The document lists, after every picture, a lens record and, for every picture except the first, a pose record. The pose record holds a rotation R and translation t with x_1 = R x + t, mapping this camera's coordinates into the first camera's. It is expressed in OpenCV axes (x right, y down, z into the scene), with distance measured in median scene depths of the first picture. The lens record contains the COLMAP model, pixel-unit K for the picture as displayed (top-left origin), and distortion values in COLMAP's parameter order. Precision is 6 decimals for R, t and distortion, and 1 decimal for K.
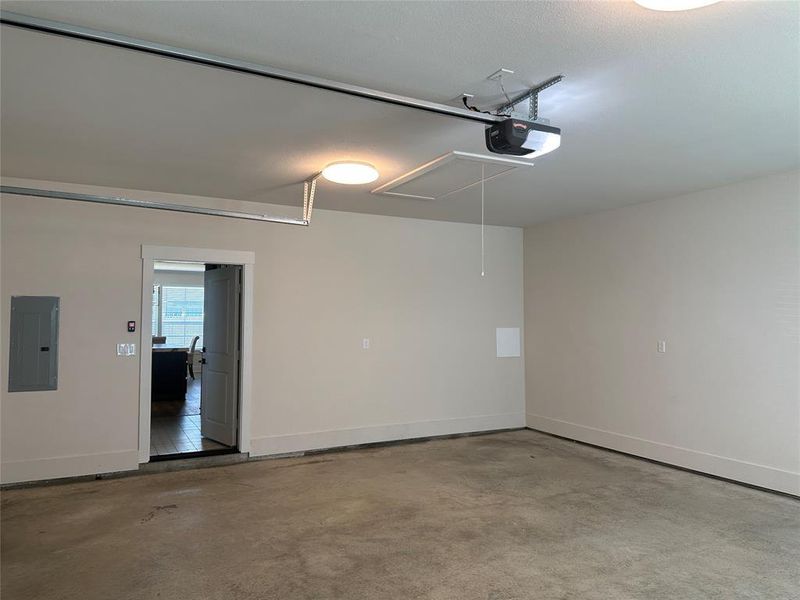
lens RADIAL K [[564.6, 0, 403.0], [0, 564.6, 297.6], [0, 0, 1]] dist [0.104063, -0.133846]
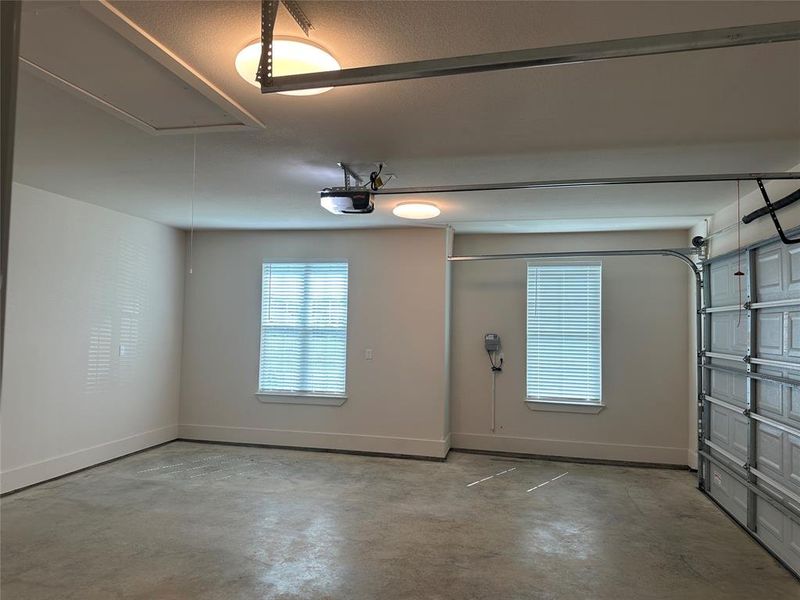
lens RADIAL K [[564.6, 0, 403.0], [0, 564.6, 297.6], [0, 0, 1]] dist [0.104063, -0.133846]
pose [[-0.755920, 0.009955, 0.654589, -0.592807], [-0.048994, 0.996220, -0.071729, 0.034622], [-0.652828, -0.086292, -0.752575, 1.477185]]
